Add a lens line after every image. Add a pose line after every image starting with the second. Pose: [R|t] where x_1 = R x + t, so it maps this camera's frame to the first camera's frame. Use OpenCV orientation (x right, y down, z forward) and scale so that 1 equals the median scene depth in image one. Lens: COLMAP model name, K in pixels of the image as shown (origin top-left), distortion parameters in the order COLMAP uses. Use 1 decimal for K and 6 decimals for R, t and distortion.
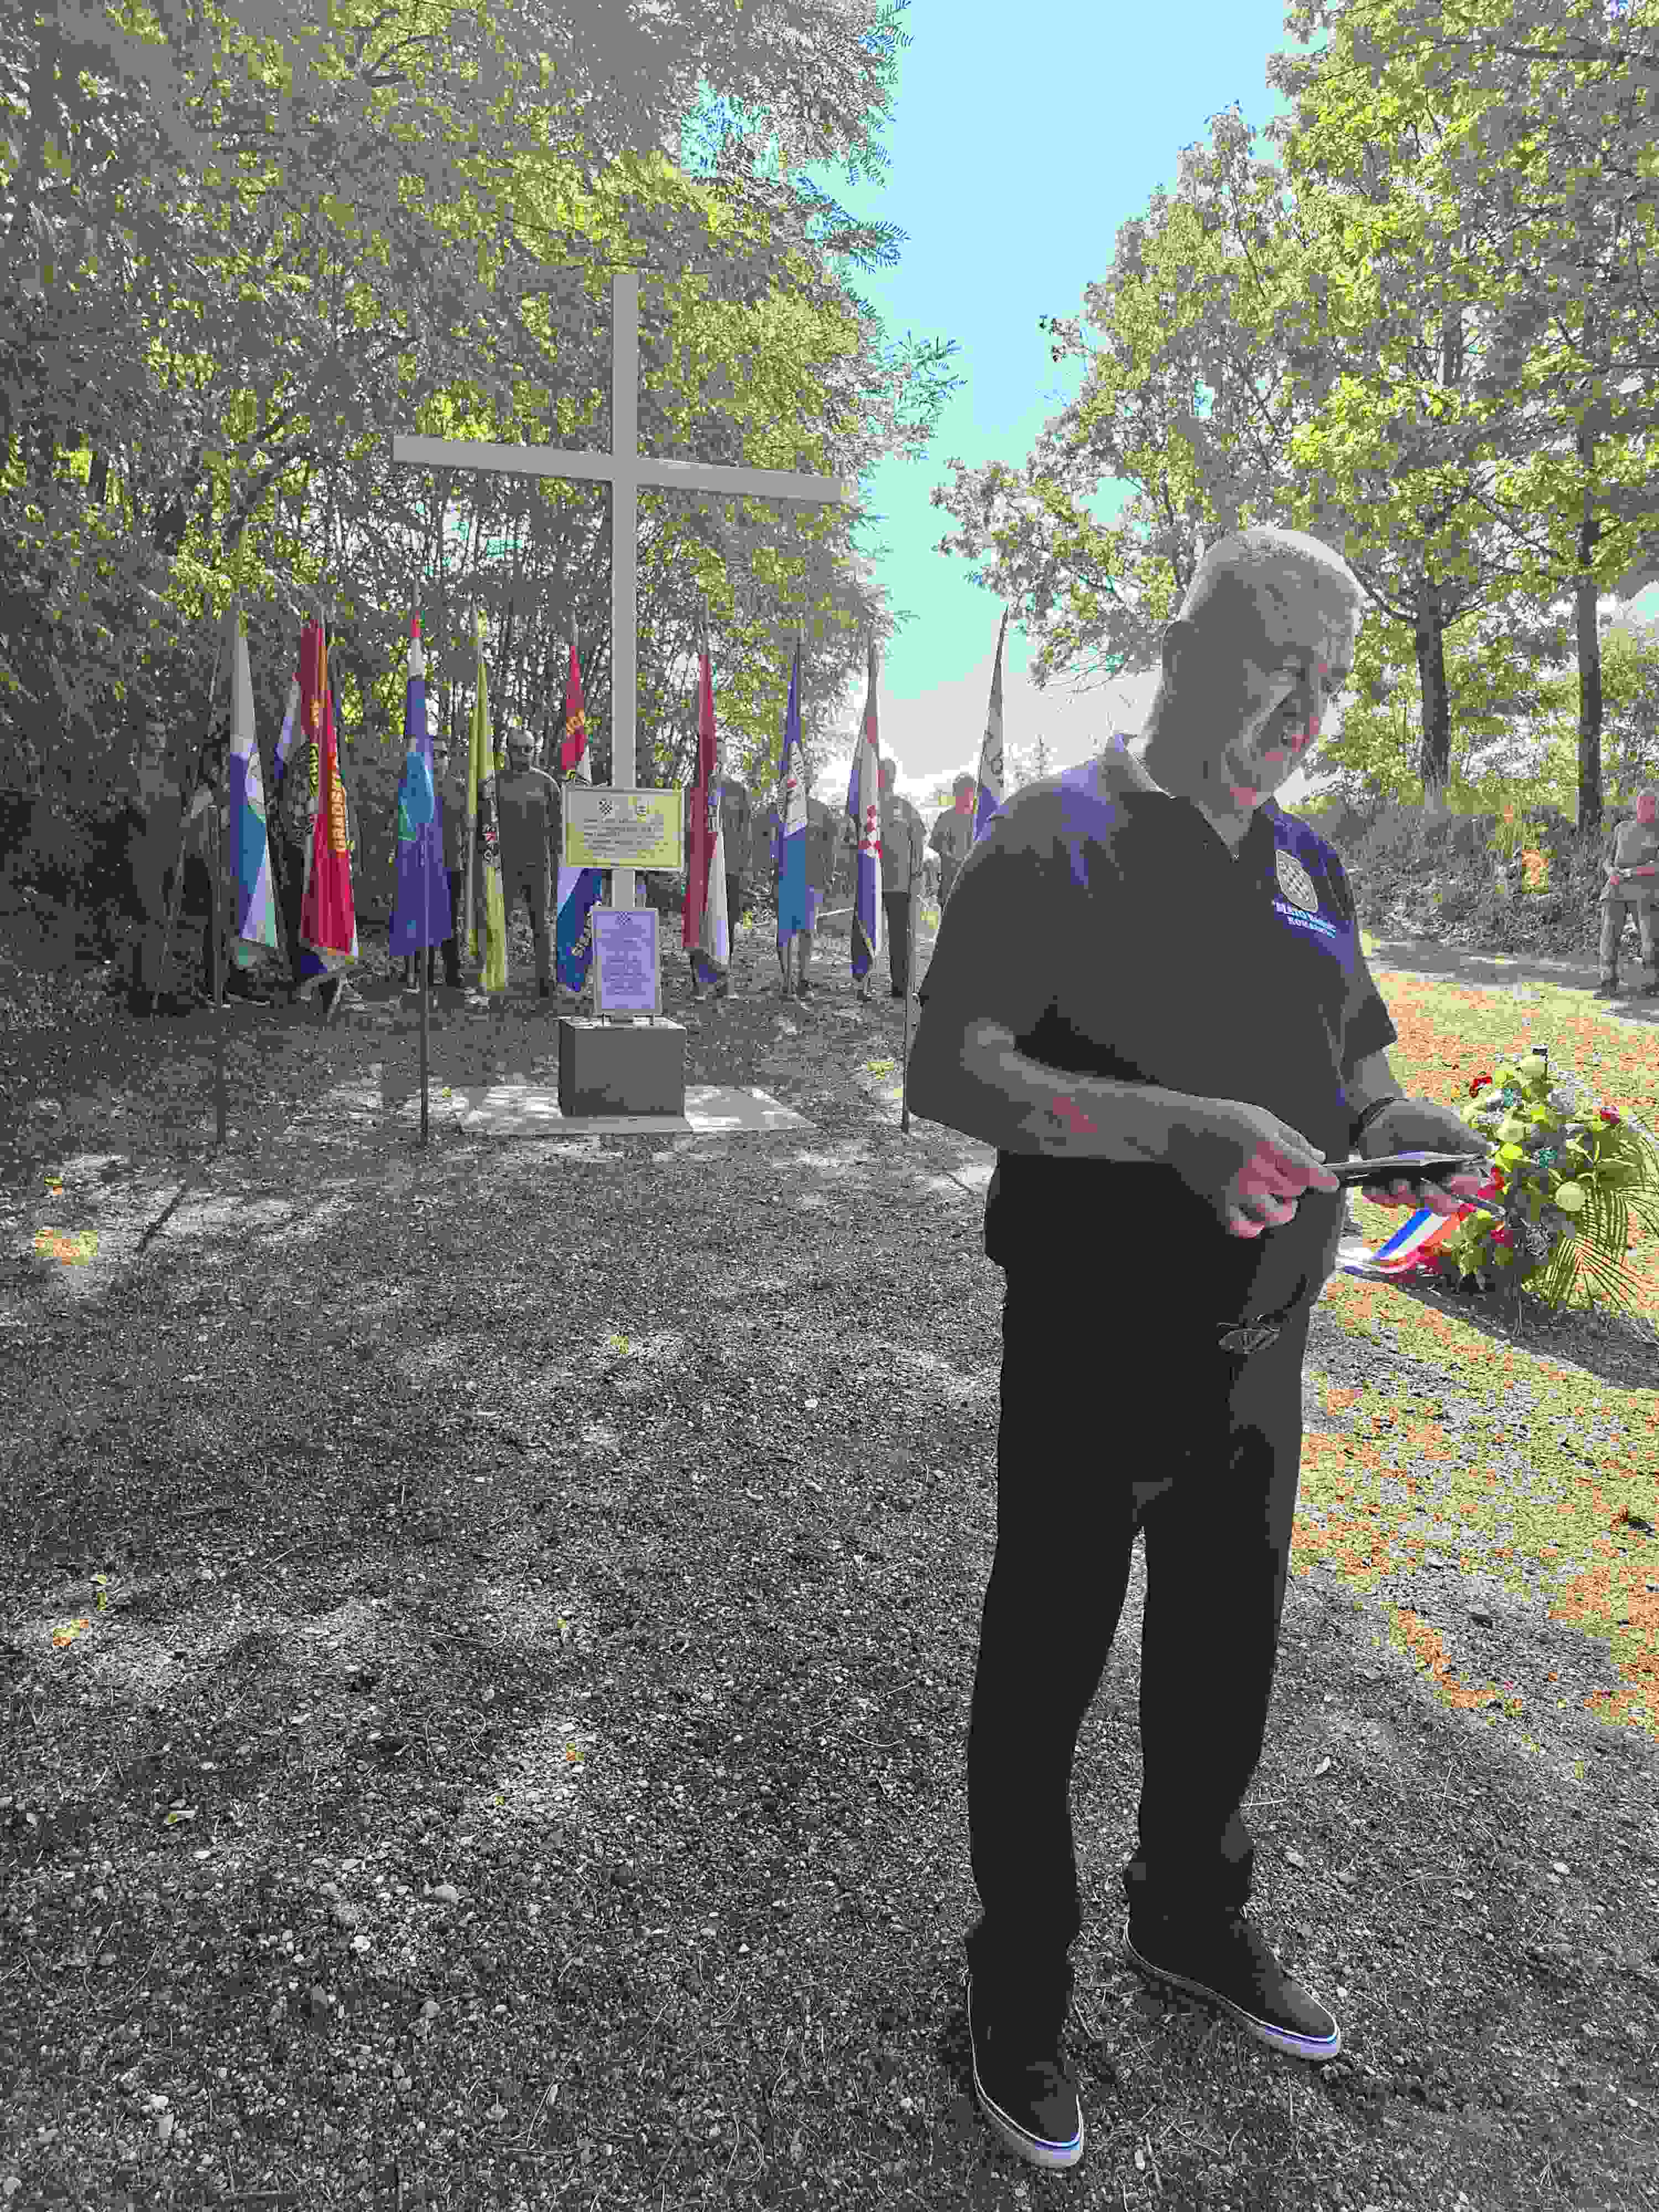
lens RADIAL K [[1528.9, 0, 835.0], [0, 1528.9, 1123.0], [0, 0, 1]] dist [0.099634, -0.125244]
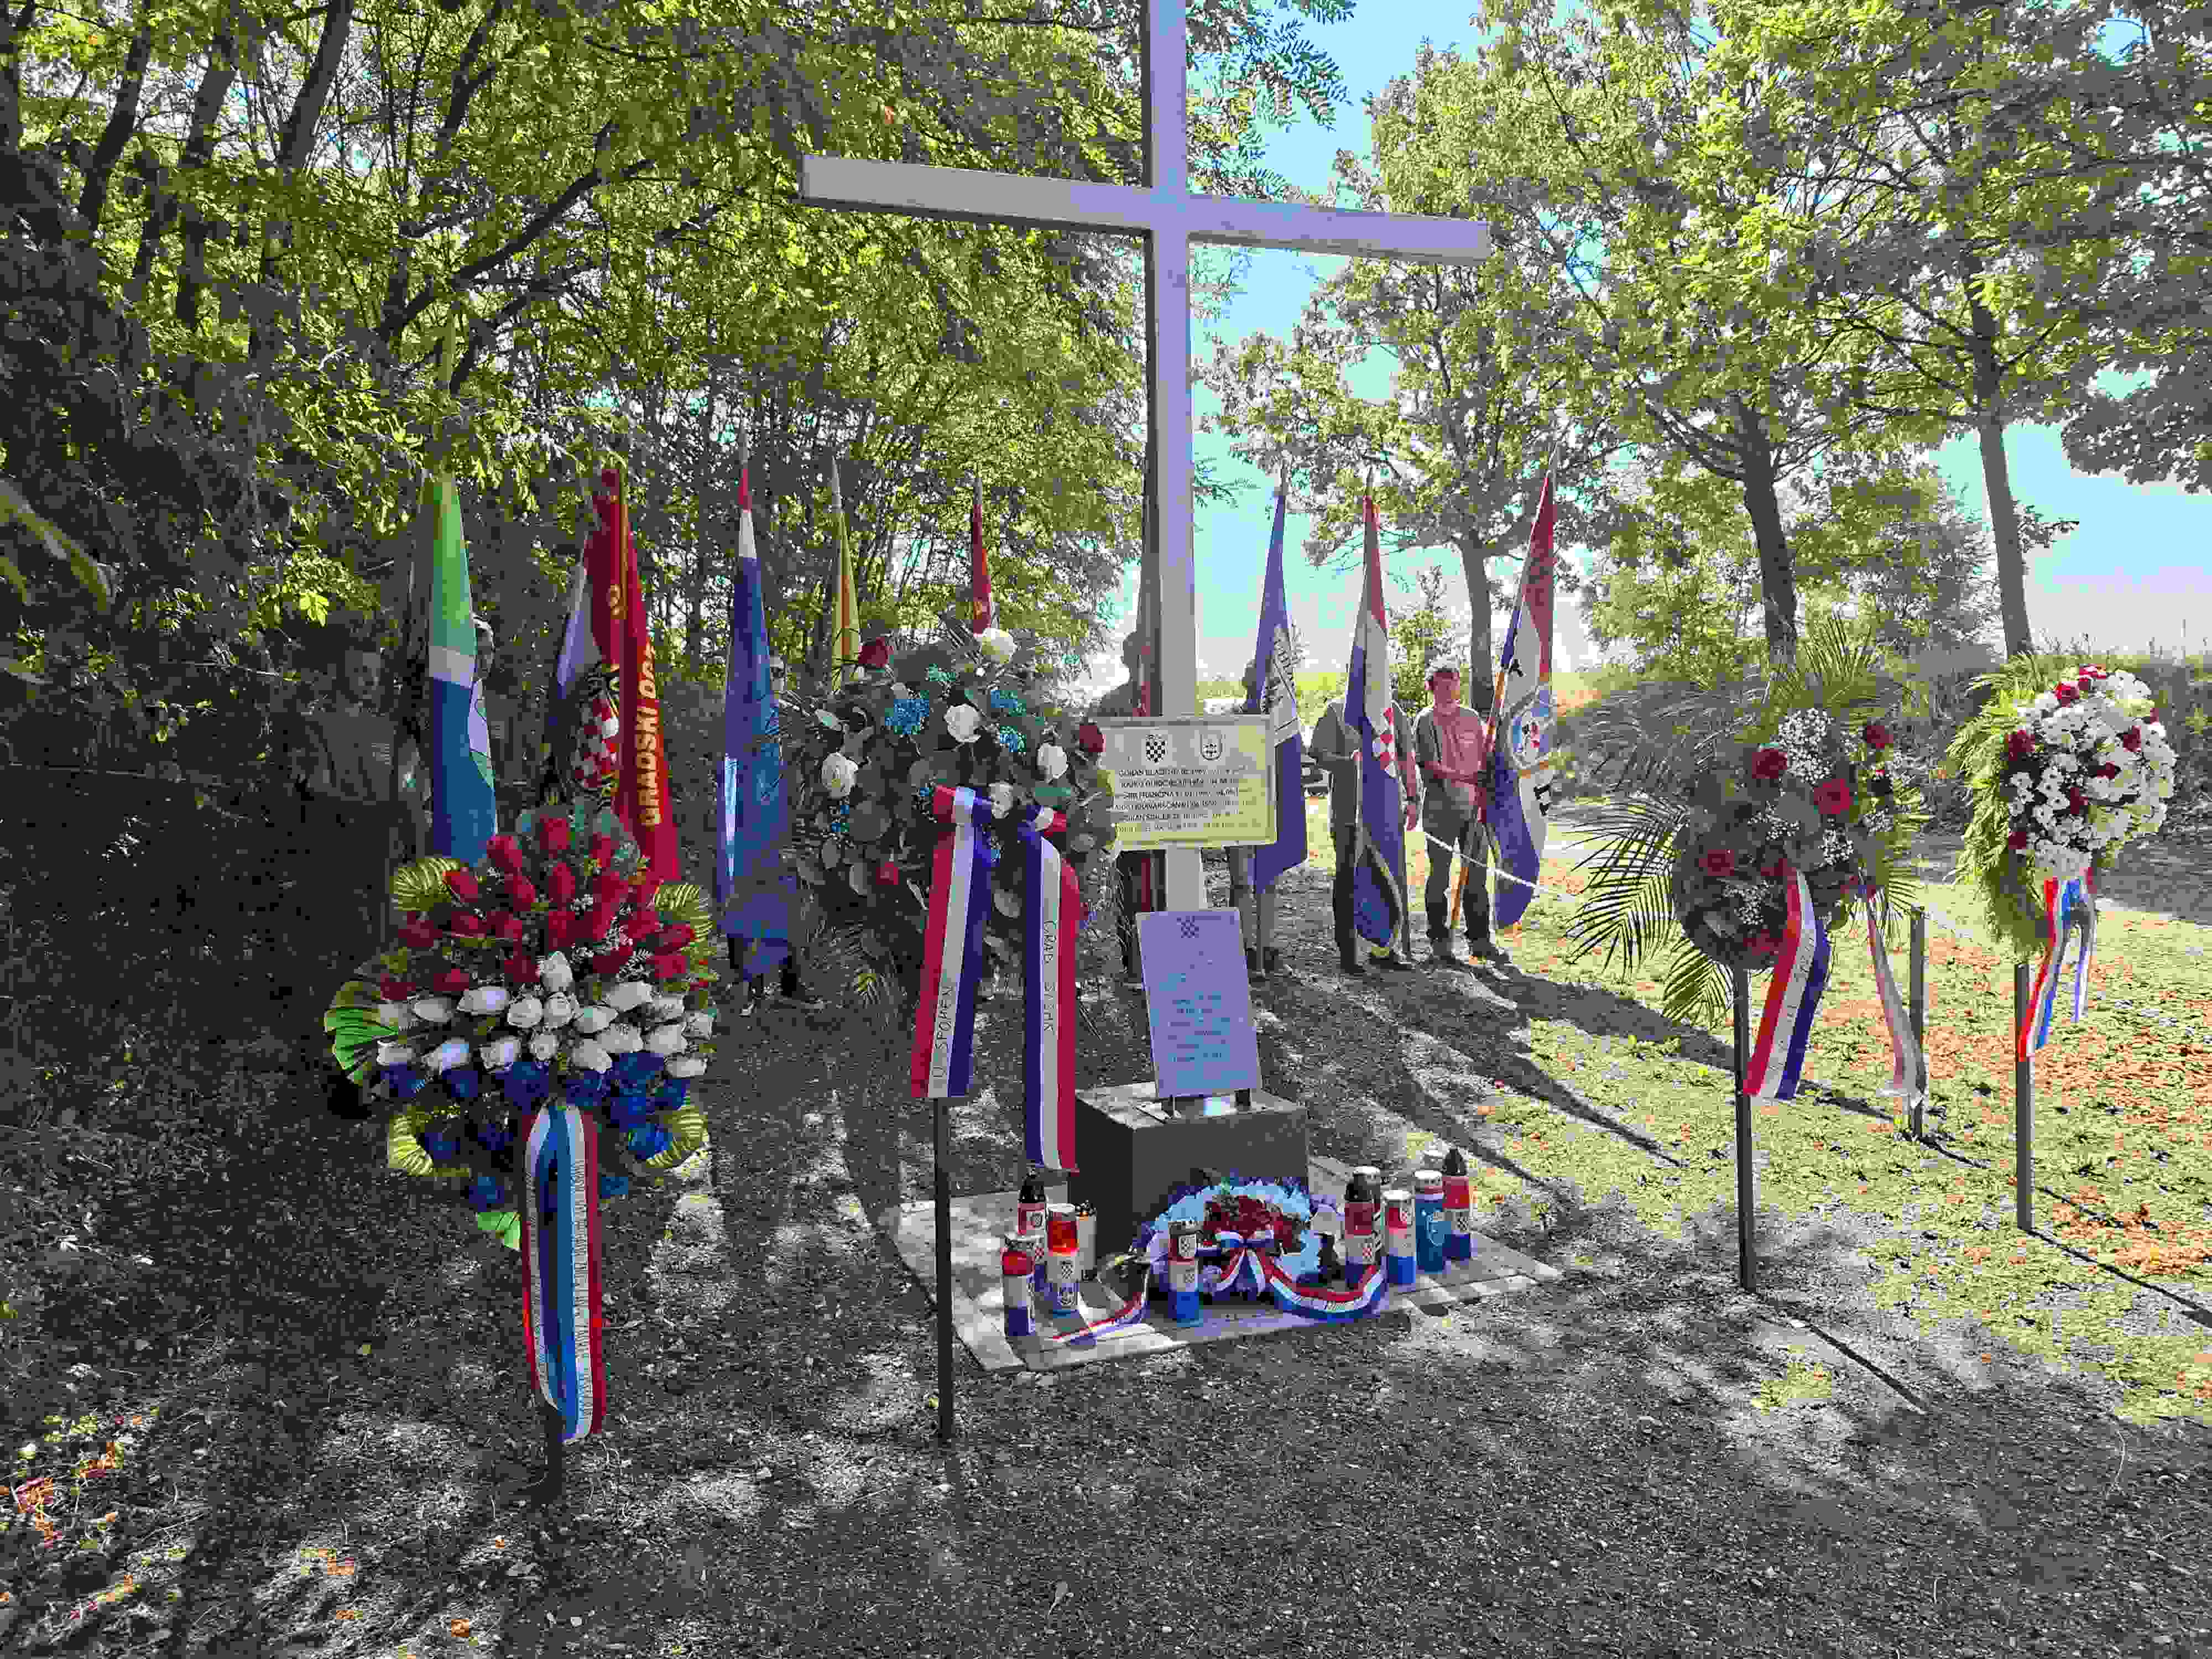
lens RADIAL K [[1543.9, 0, 1114.1], [0, 1543.9, 835.0], [0, 0, 1]] dist [0.045508, -0.047763]
pose [[0.996178, -0.058994, 0.064411, -0.060282], [0.065958, 0.991520, -0.111975, -0.031390], [-0.057259, 0.115795, 0.991621, 0.121434]]
